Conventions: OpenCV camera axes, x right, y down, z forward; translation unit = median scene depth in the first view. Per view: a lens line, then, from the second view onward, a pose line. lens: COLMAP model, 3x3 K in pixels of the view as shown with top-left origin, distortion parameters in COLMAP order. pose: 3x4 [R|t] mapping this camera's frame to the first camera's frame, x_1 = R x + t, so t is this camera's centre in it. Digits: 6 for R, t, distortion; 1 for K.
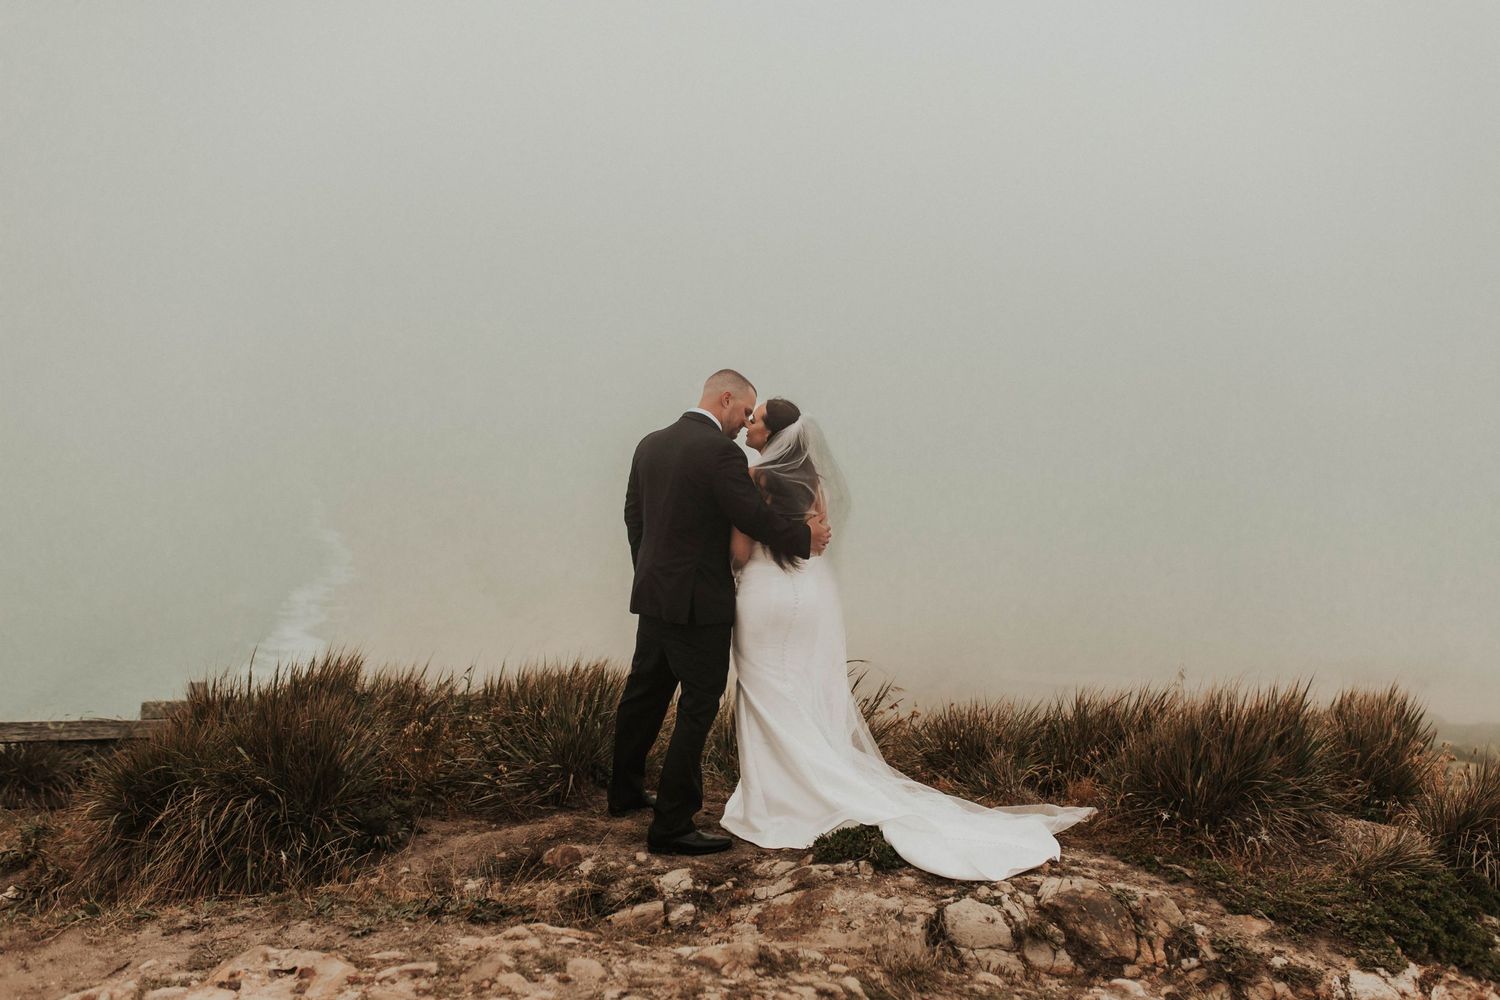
lens RADIAL K [[1464.0, 0, 739.6], [0, 1464.0, 500.3], [0, 0, 1]] dist [0.016694, 0.024958]
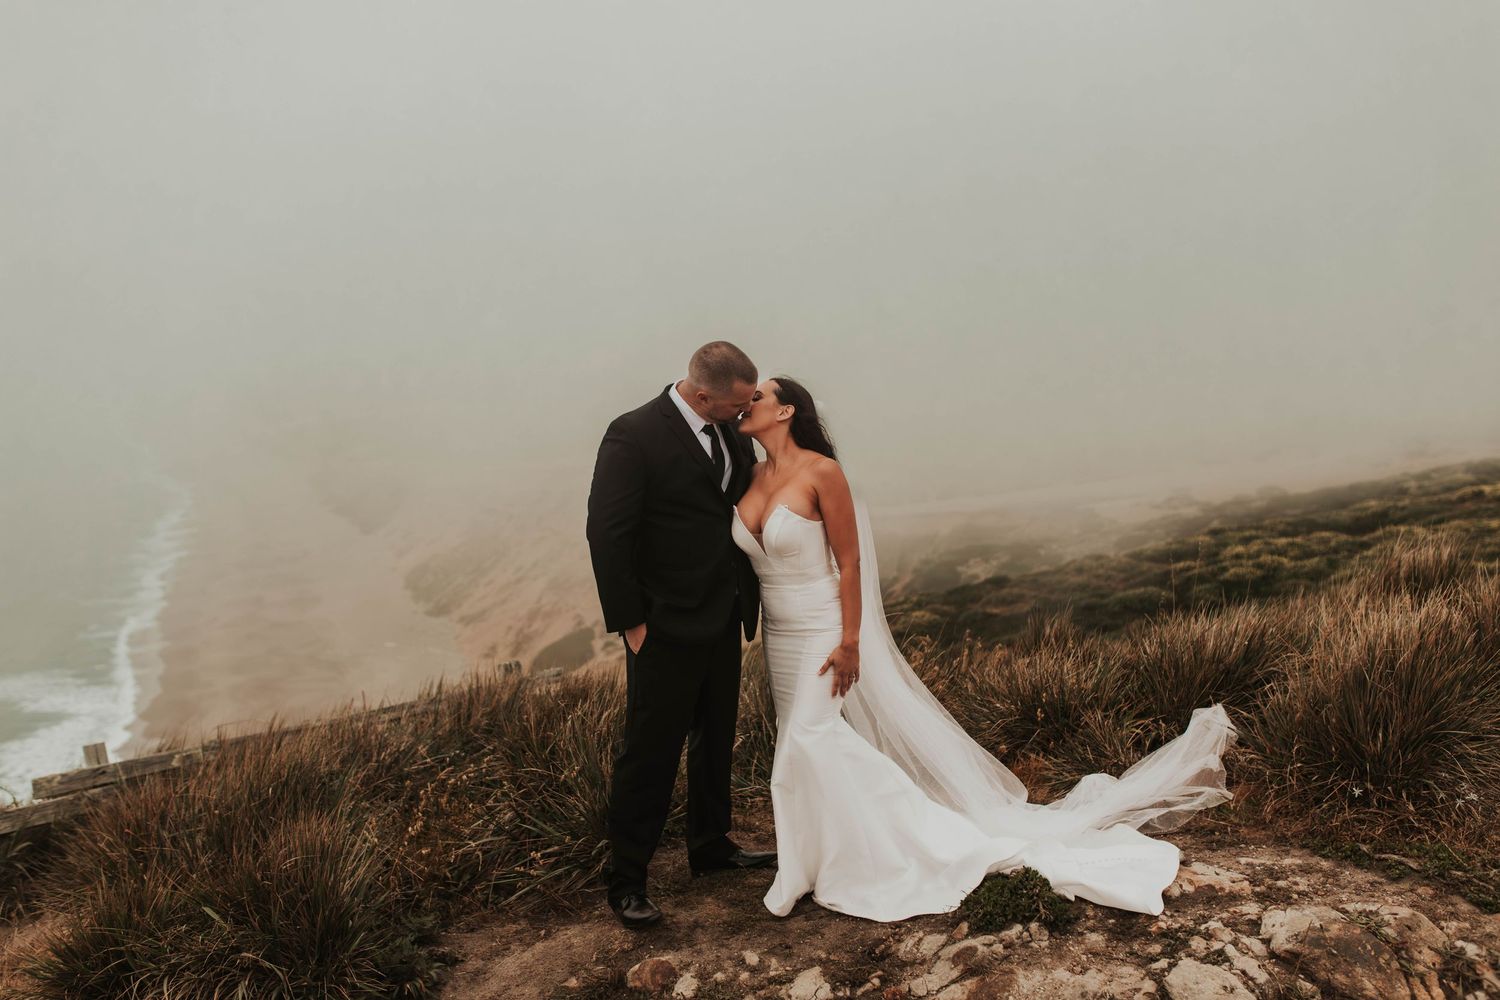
lens RADIAL K [[1447.5, 0, 750.0], [0, 1447.5, 500.0], [0, 0, 1]] dist [0.012903, 0.006609]
pose [[0.981817, -0.157057, 0.106622, -0.119659], [0.146239, 0.983904, 0.102694, -0.089891], [-0.121035, -0.085235, 0.988982, 0.251865]]
